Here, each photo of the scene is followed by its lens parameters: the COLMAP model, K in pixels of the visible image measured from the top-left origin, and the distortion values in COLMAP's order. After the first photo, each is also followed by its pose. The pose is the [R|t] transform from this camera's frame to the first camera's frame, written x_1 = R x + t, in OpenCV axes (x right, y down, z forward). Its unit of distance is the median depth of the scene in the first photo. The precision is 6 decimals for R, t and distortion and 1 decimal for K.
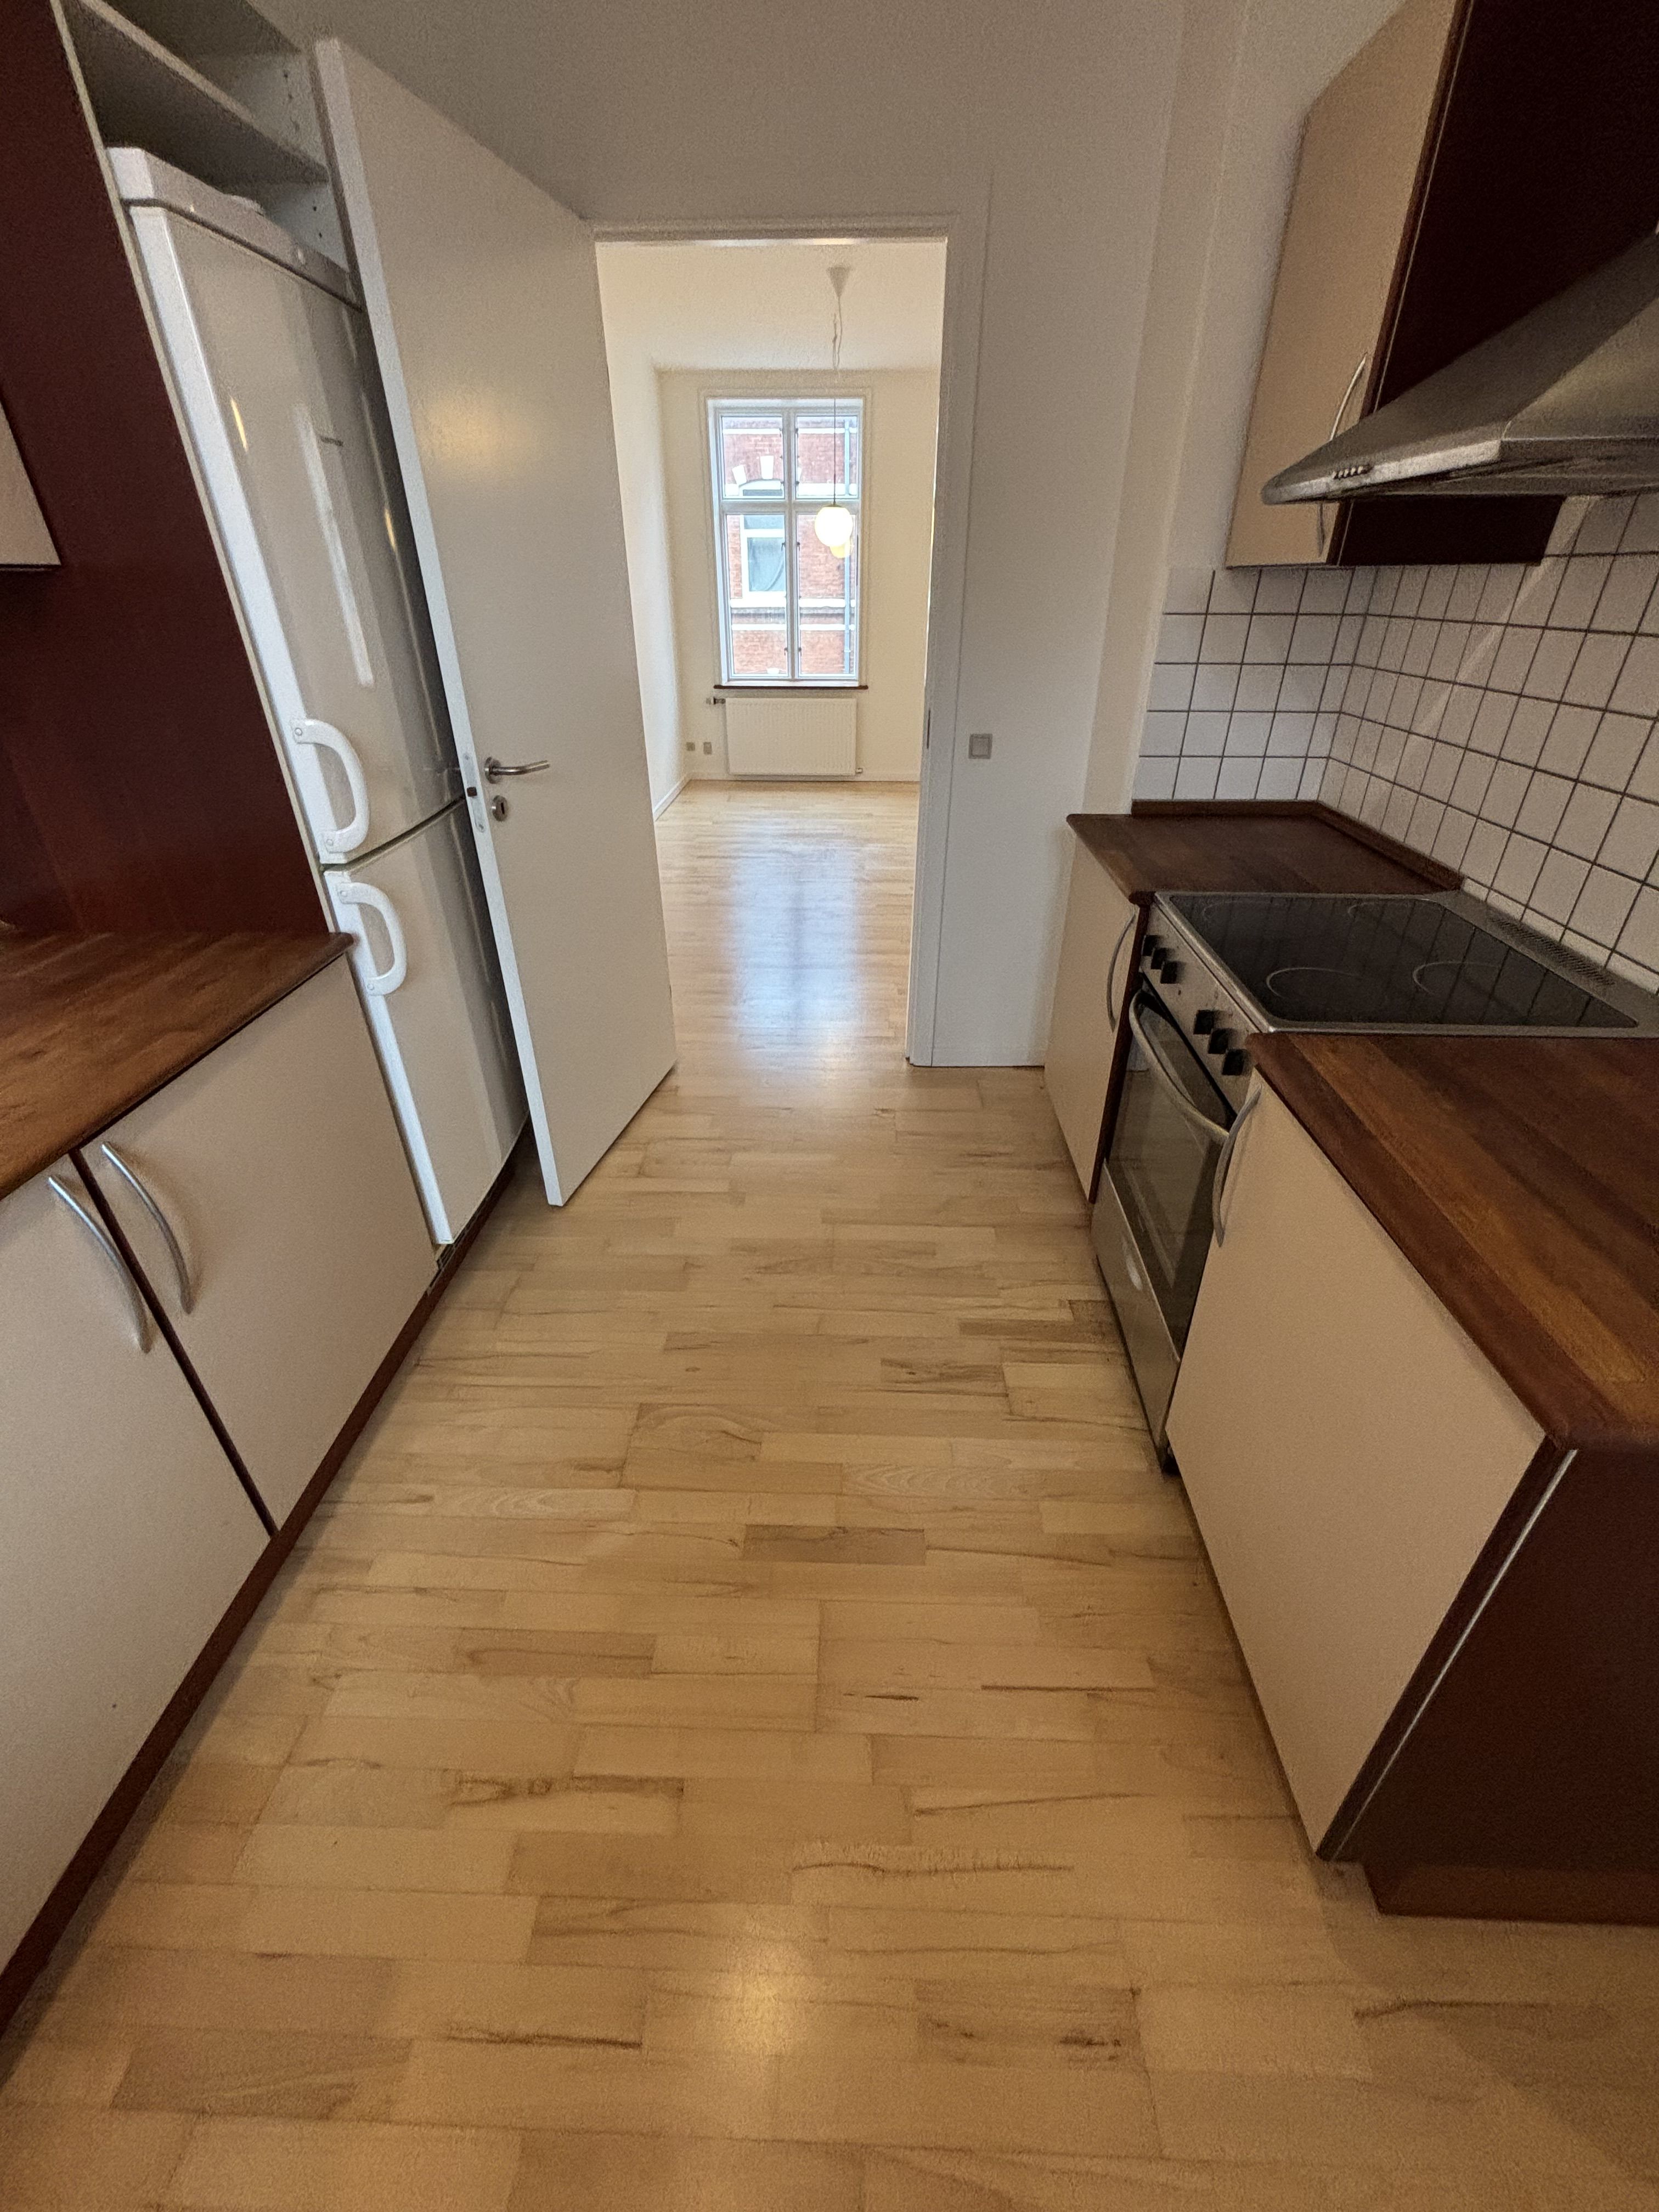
lens RADIAL K [[893.1, 0, 825.2], [0, 893.1, 1103.0], [0, 0, 1]] dist [-0.000749, -0.000303]
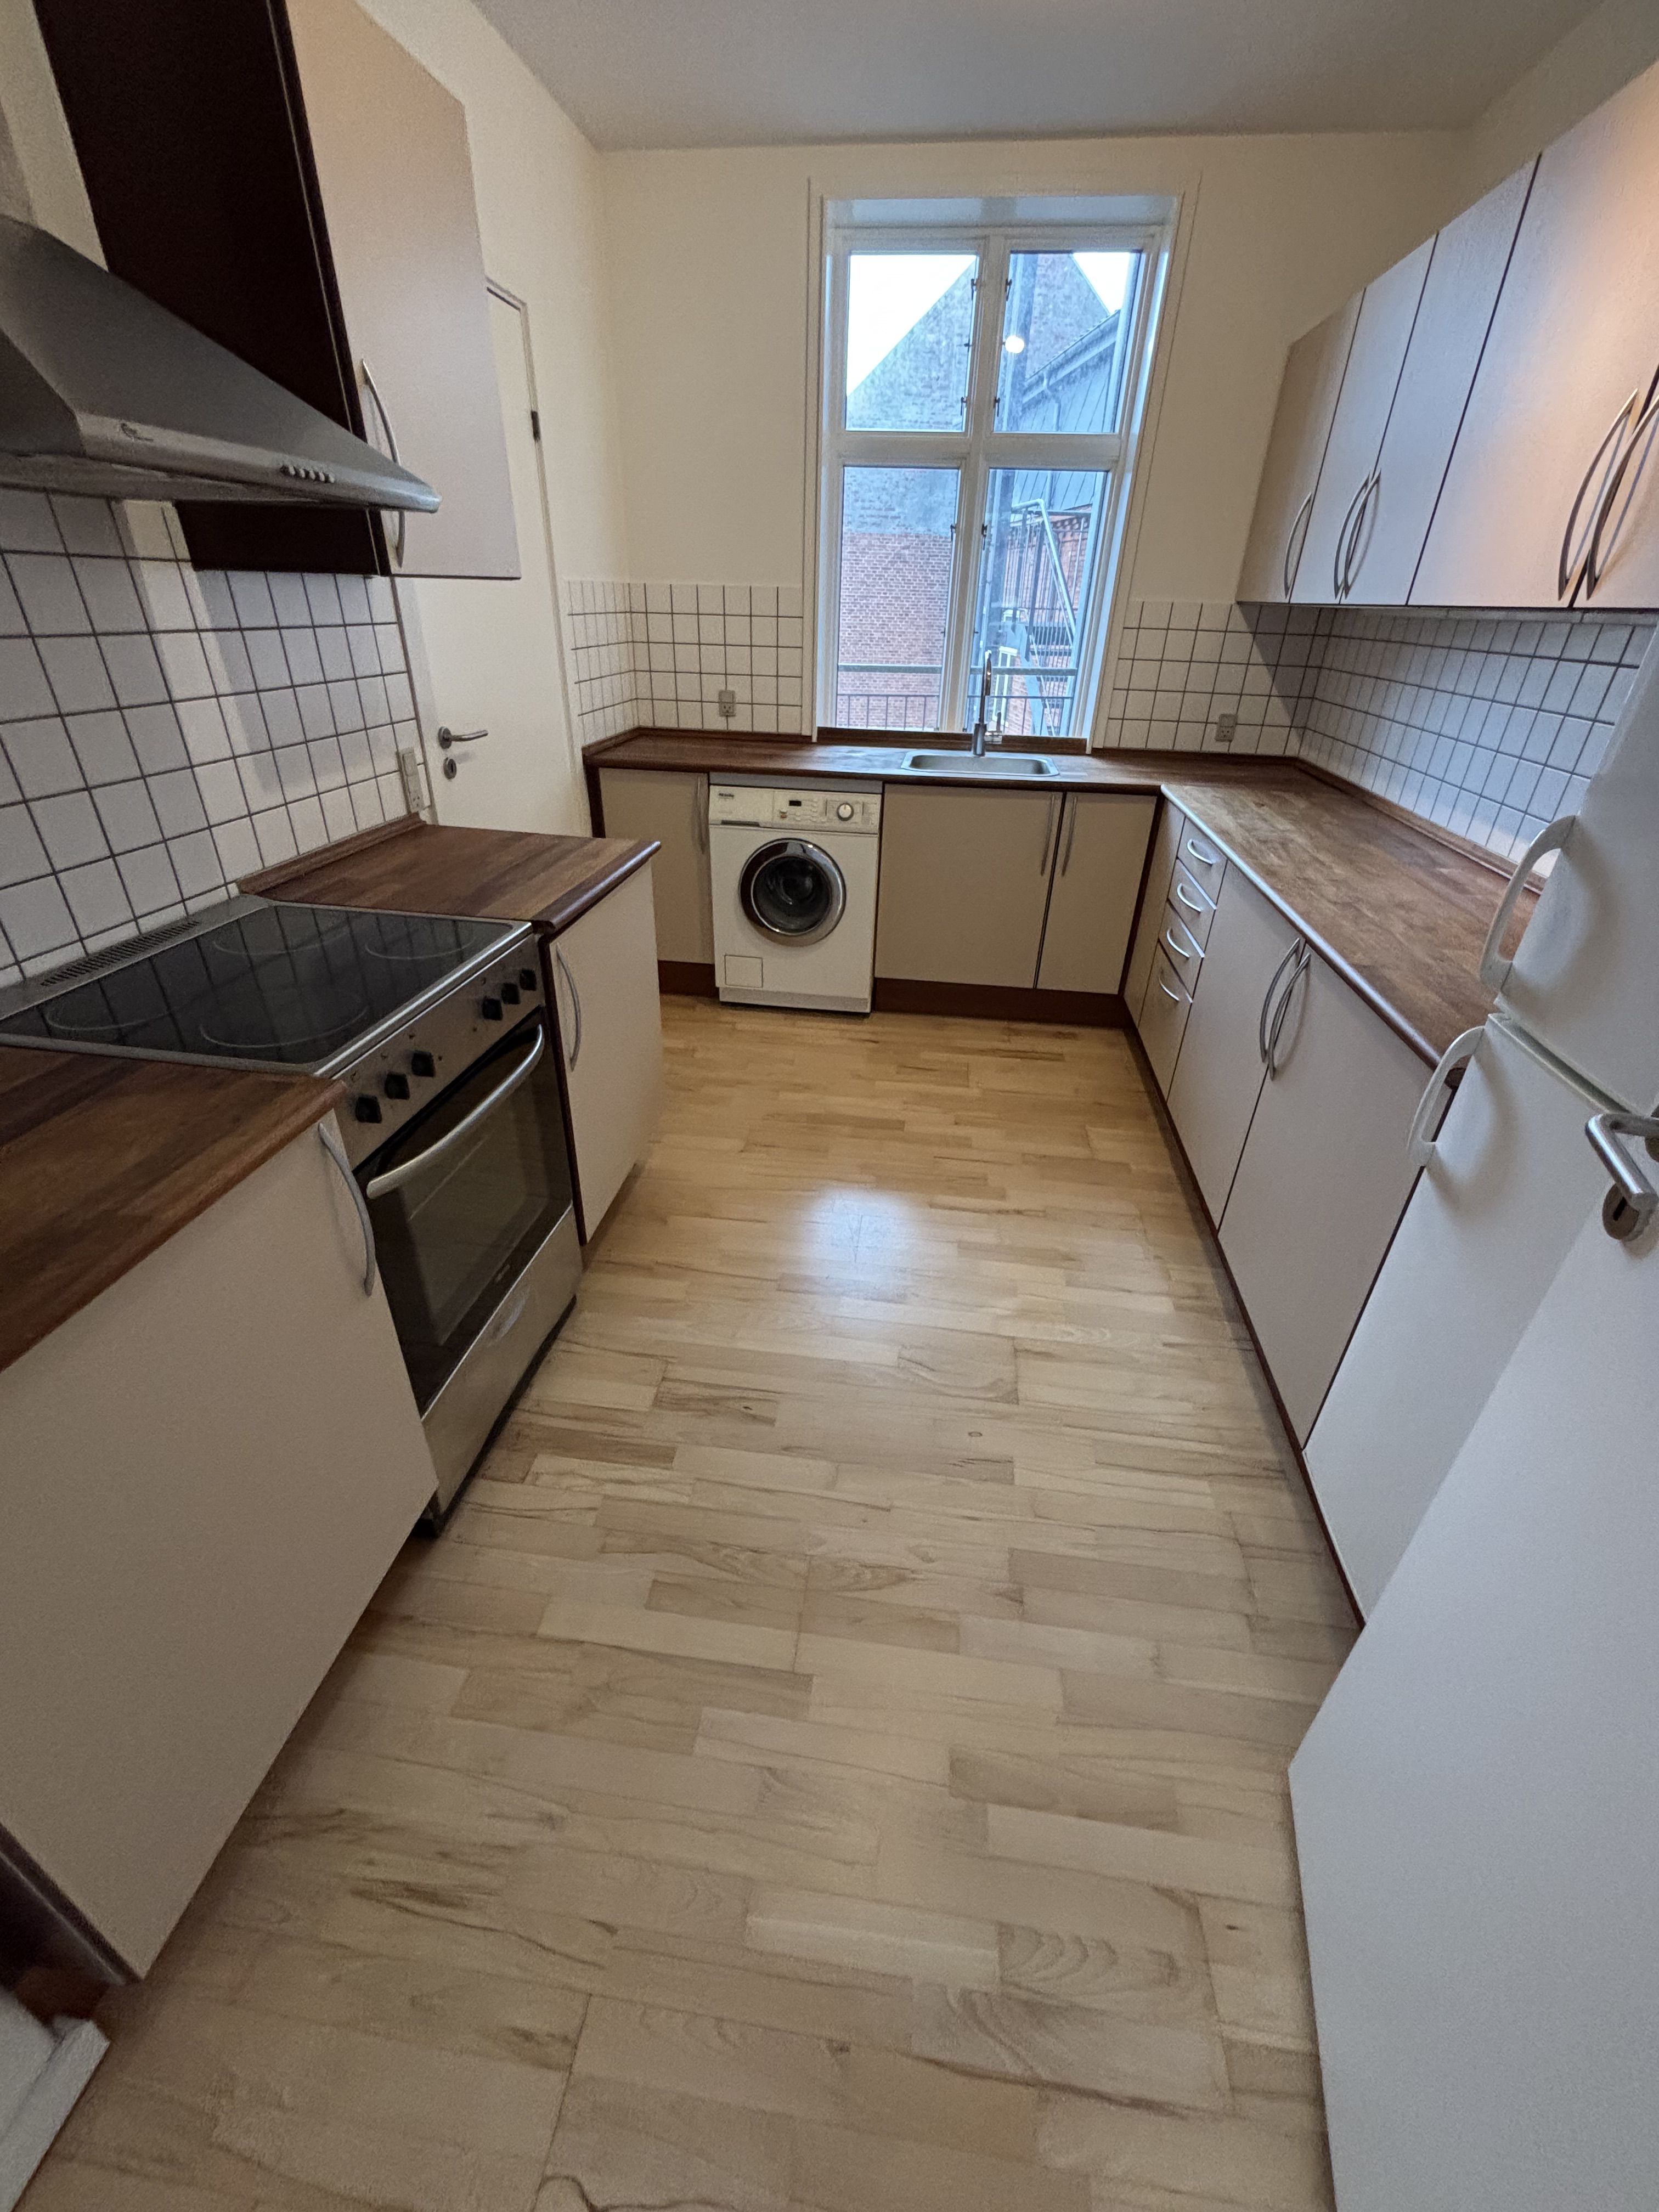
lens RADIAL K [[893.1, 0, 825.2], [0, 893.1, 1103.0], [0, 0, 1]] dist [-0.000749, -0.000303]
pose [[-0.995127, -0.067322, 0.072042, -0.040192], [0.028820, 0.500138, 0.865466, -0.778447], [-0.094296, 0.863325, -0.495760, 1.315726]]
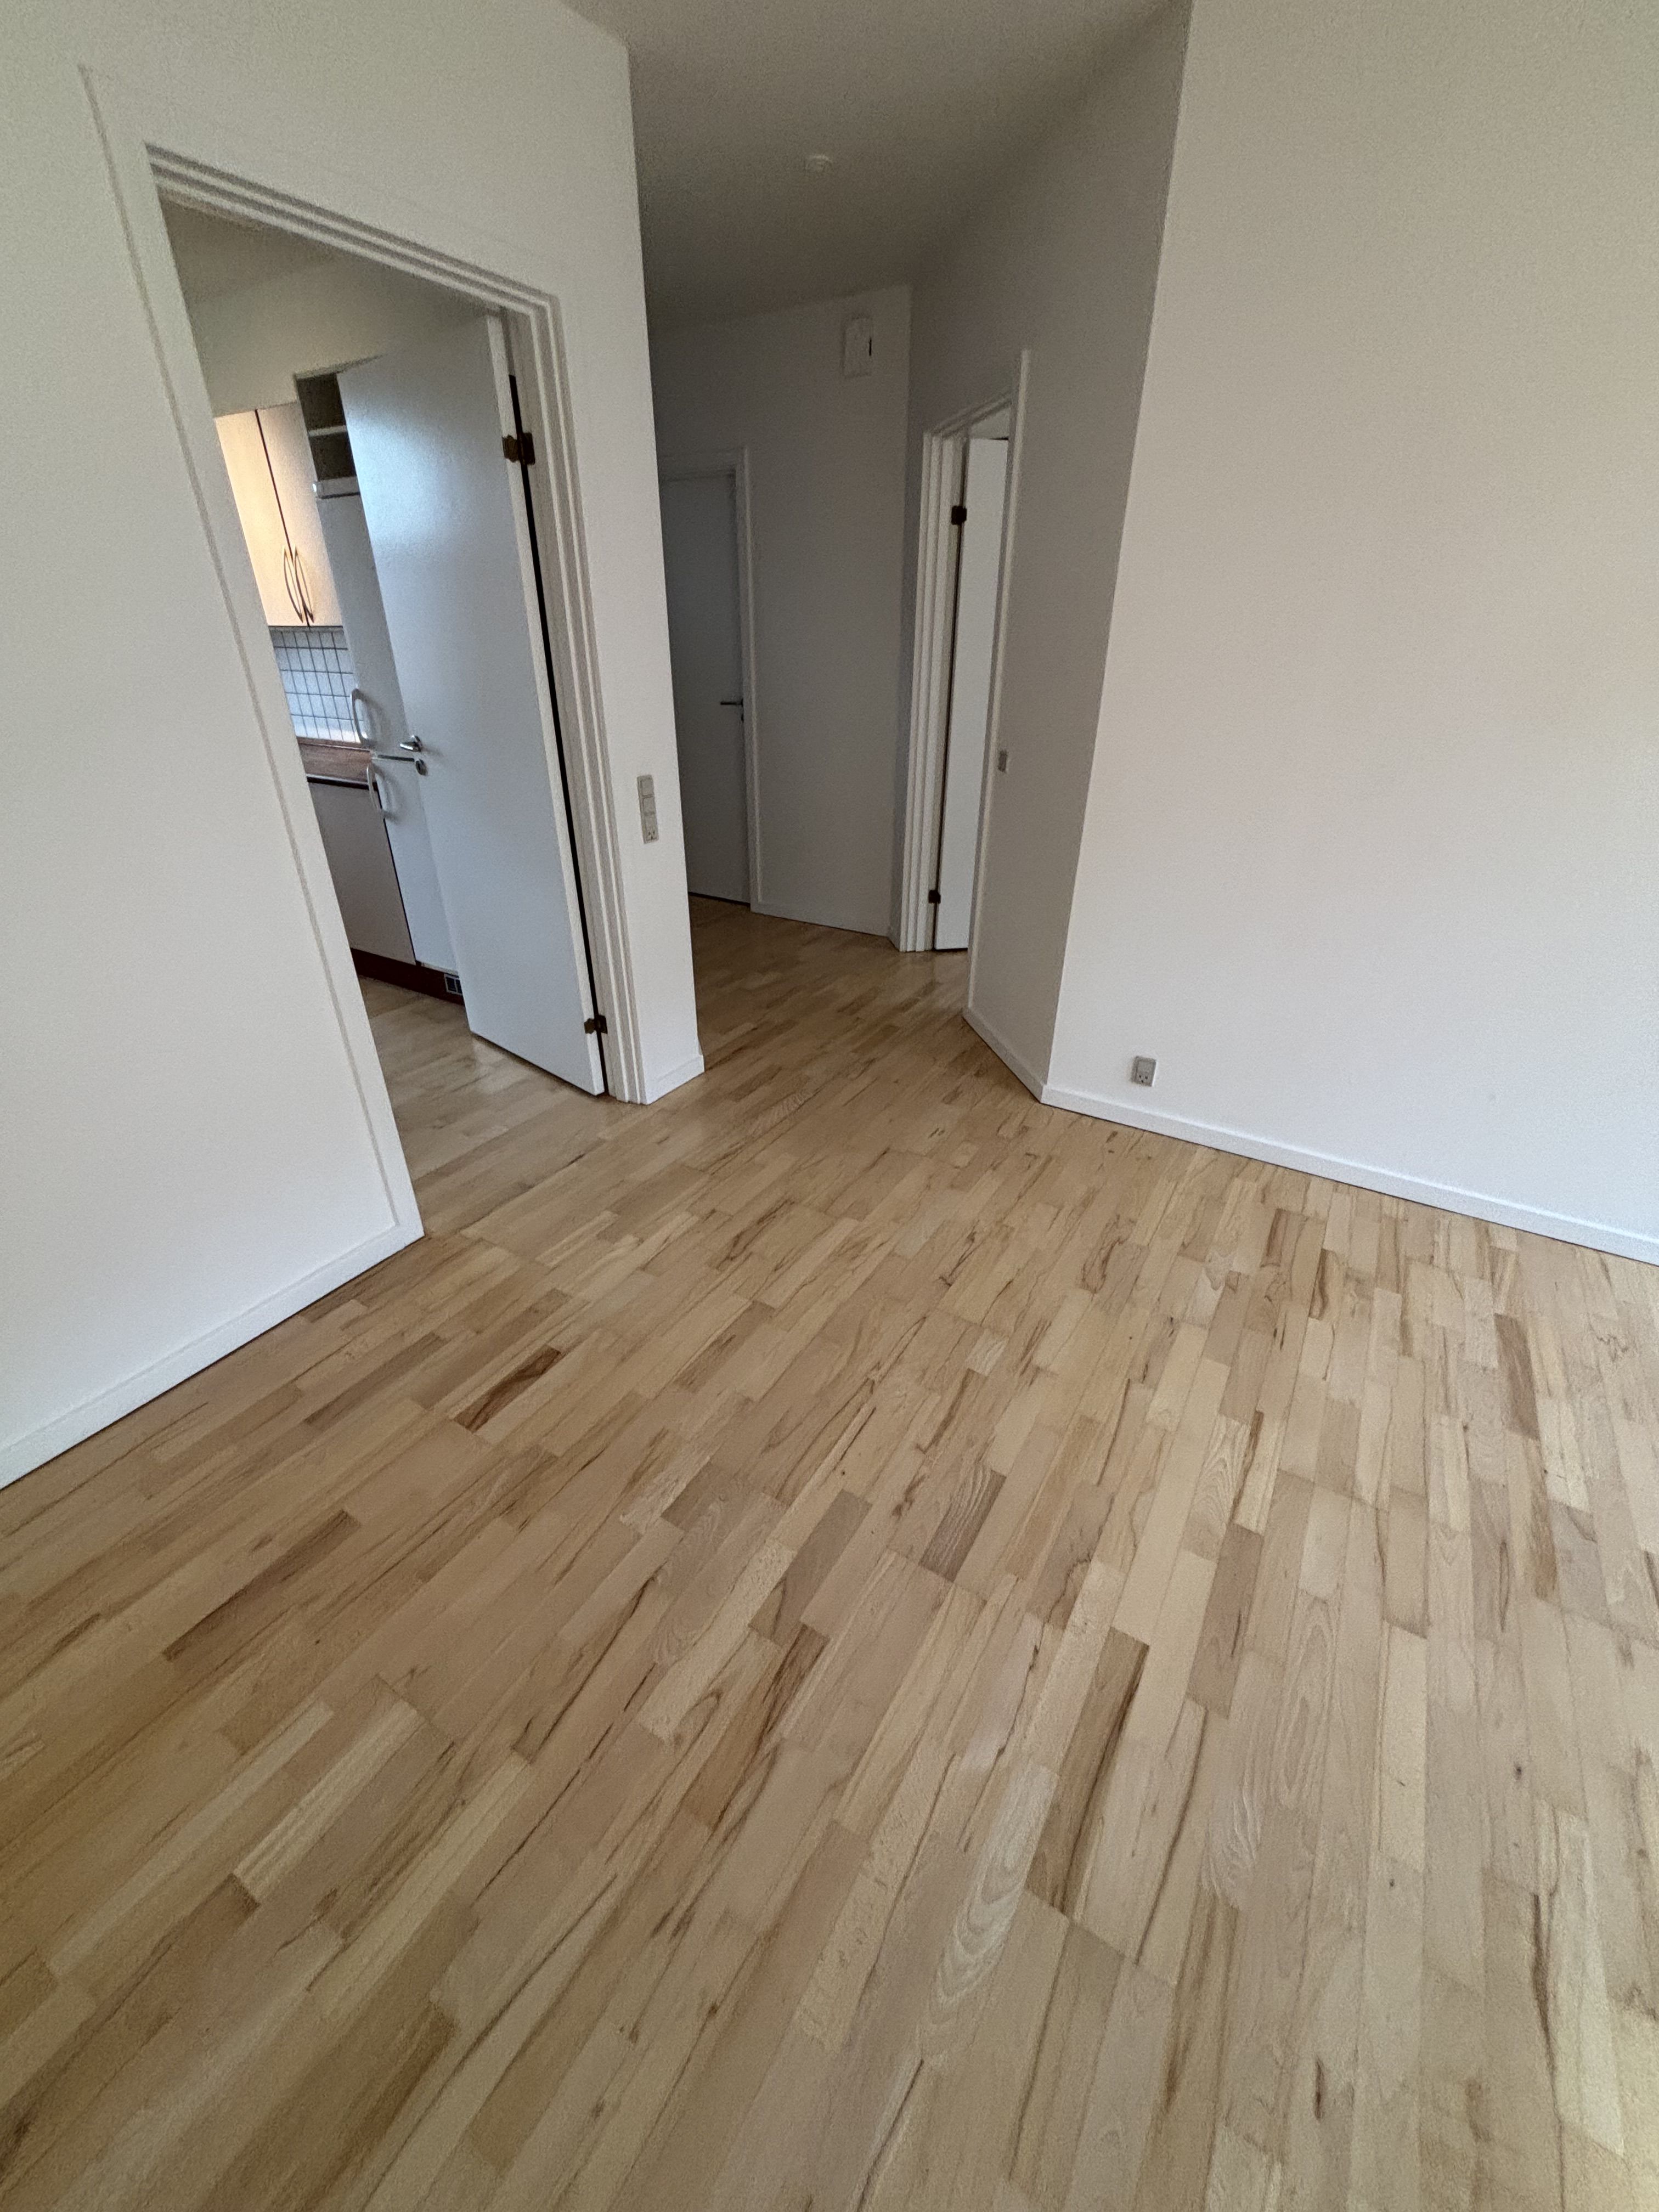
lens RADIAL K [[893.1, 0, 825.2], [0, 893.1, 1103.0], [0, 0, 1]] dist [-0.000749, -0.000303]
pose [[-0.492205, 0.405342, -0.770345, 0.882699], [-0.446950, 0.641724, 0.623238, -1.437439], [0.746974, 0.651067, -0.134692, 2.423384]]
